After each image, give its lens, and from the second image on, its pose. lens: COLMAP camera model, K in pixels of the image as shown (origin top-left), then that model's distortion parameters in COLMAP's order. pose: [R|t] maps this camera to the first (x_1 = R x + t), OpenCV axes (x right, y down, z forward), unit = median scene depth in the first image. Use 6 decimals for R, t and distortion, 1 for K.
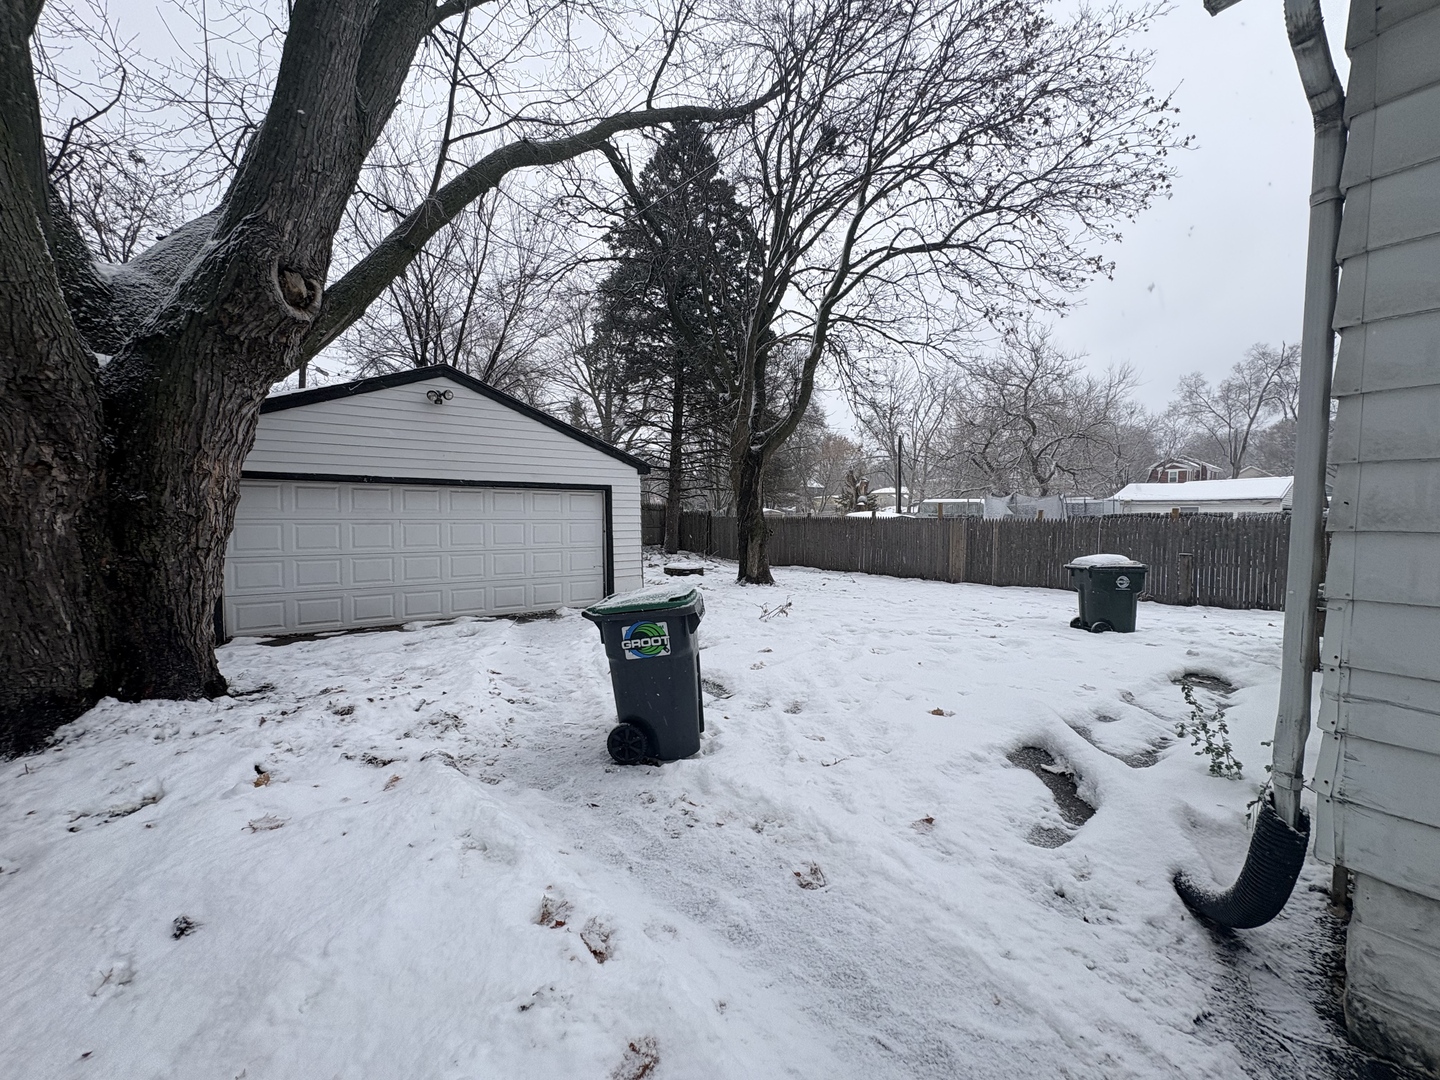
lens RADIAL K [[570.9, 0, 720.0], [0, 570.9, 540.0], [0, 0, 1]] dist [0.001155, 0.000052]
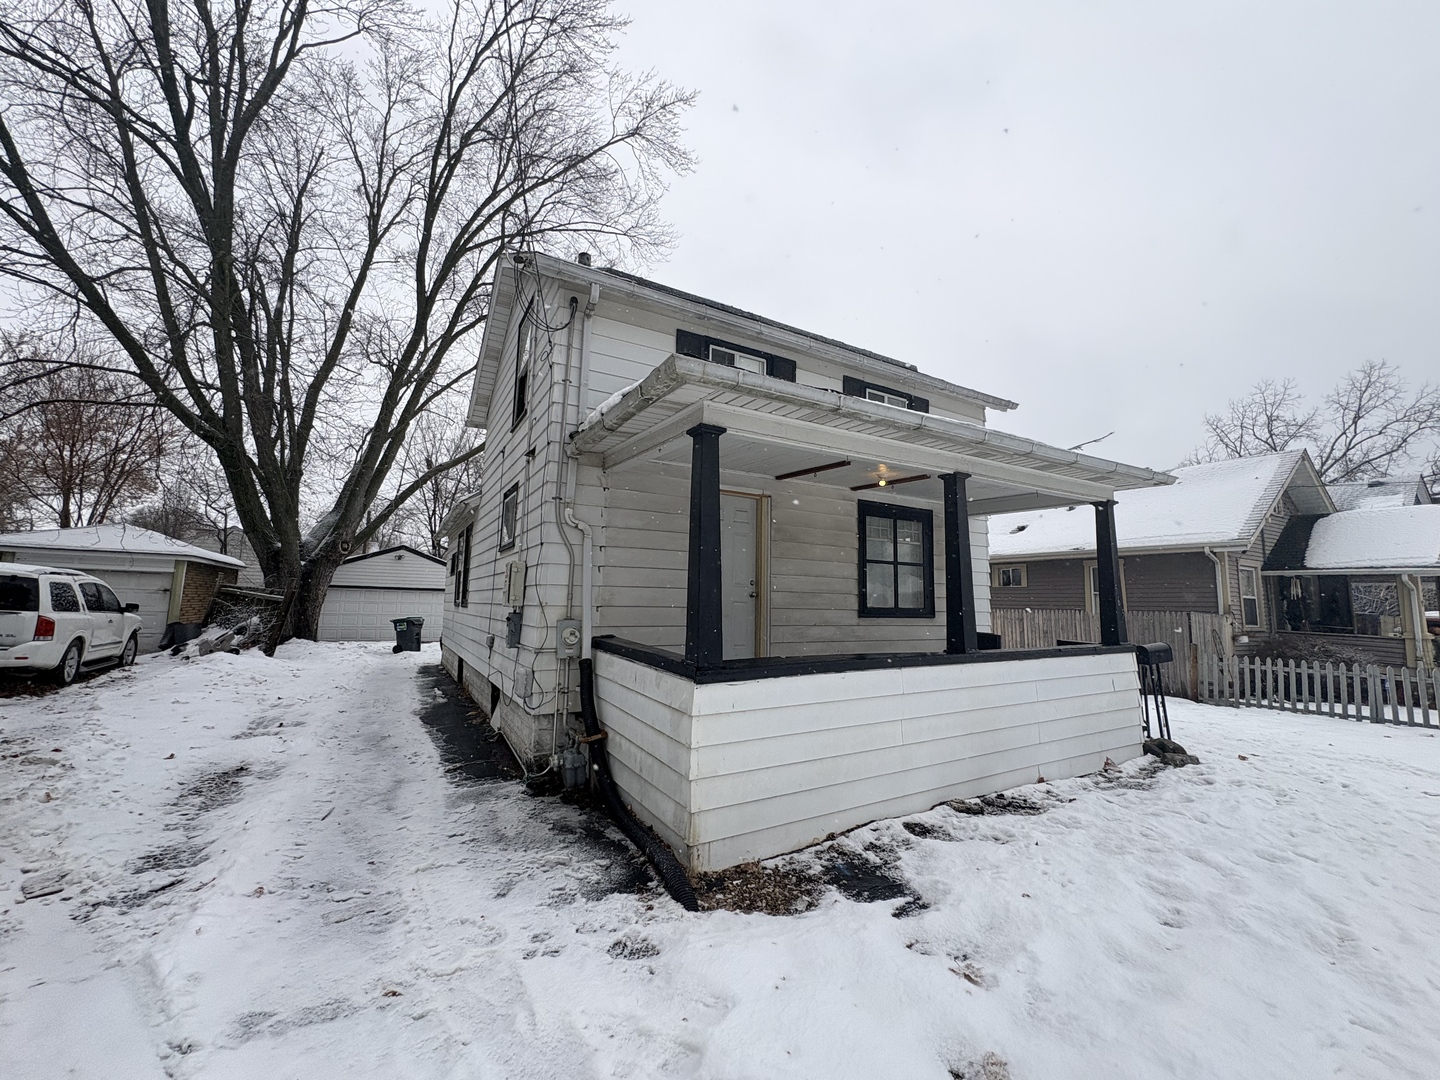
lens RADIAL K [[570.9, 0, 720.0], [0, 570.9, 540.0], [0, 0, 1]] dist [0.001155, 0.000052]
pose [[0.994846, -0.001584, -0.101386, 2.439295], [-0.015192, 0.986264, -0.164477, 0.173944], [0.100254, 0.165169, 0.981157, -2.866281]]
